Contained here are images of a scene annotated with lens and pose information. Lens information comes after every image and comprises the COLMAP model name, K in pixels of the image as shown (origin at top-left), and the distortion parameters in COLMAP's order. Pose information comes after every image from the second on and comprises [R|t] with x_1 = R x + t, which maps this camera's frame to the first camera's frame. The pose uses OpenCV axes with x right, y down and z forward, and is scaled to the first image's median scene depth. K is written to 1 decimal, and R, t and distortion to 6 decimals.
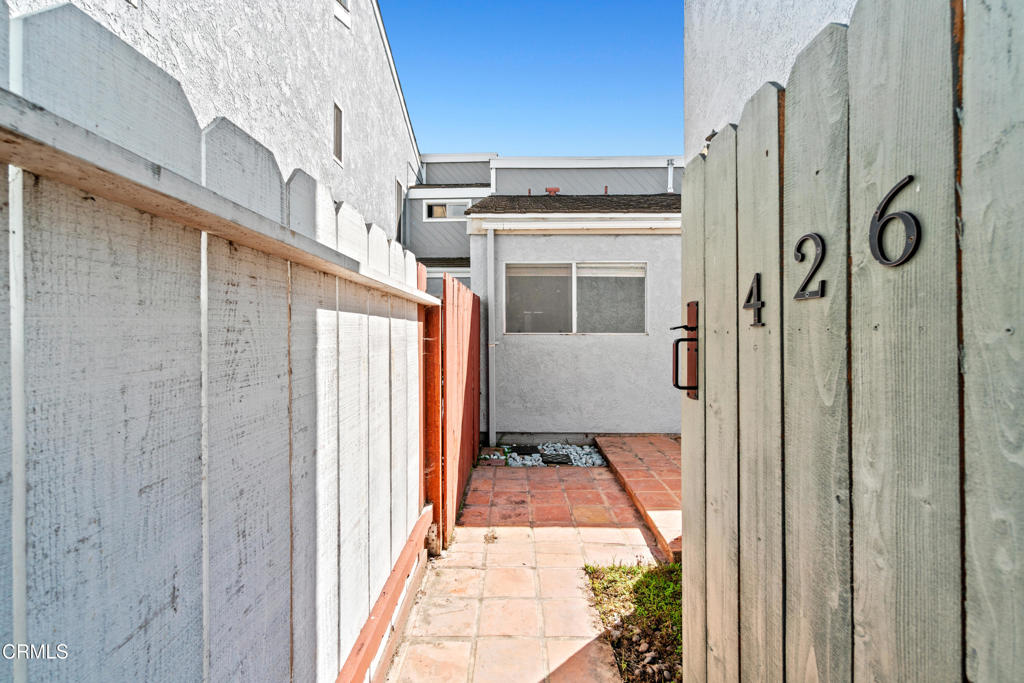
lens RADIAL K [[439.9, 0, 511.3], [0, 439.9, 335.7], [0, 0, 1]] dist [-0.003938, 0.001821]
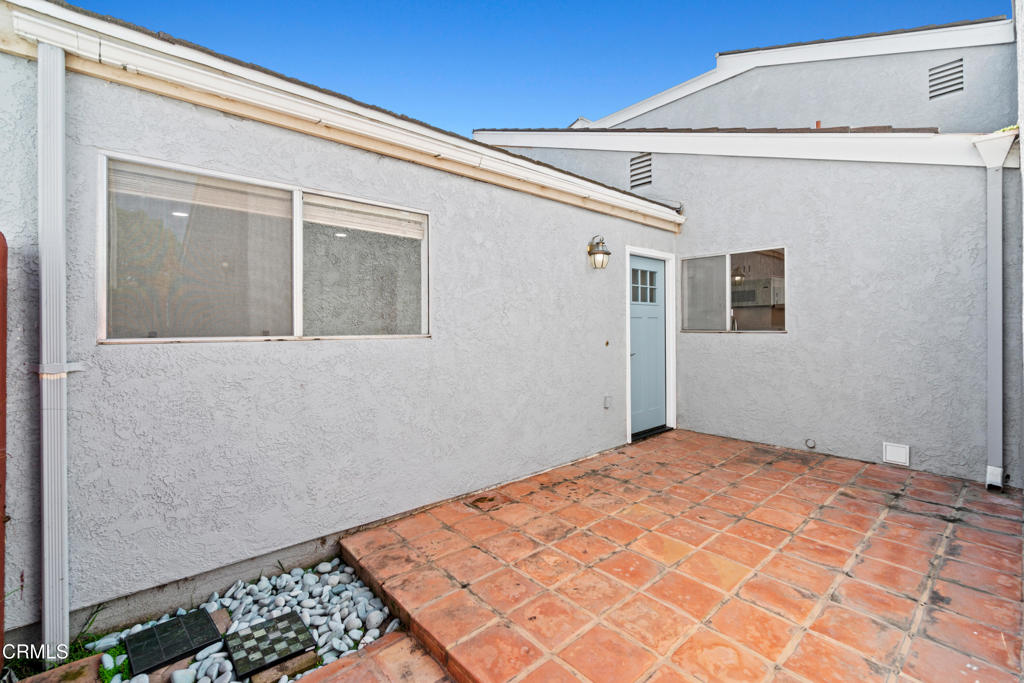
lens RADIAL K [[439.9, 0, 498.4], [0, 439.9, 322.6], [0, 0, 1]] dist [-0.003938, 0.001821]
pose [[0.755245, 0.002043, 0.655439, -0.005973], [0.012163, 0.999779, -0.017132, -0.010298], [-0.655330, 0.020911, 0.755053, 0.494528]]
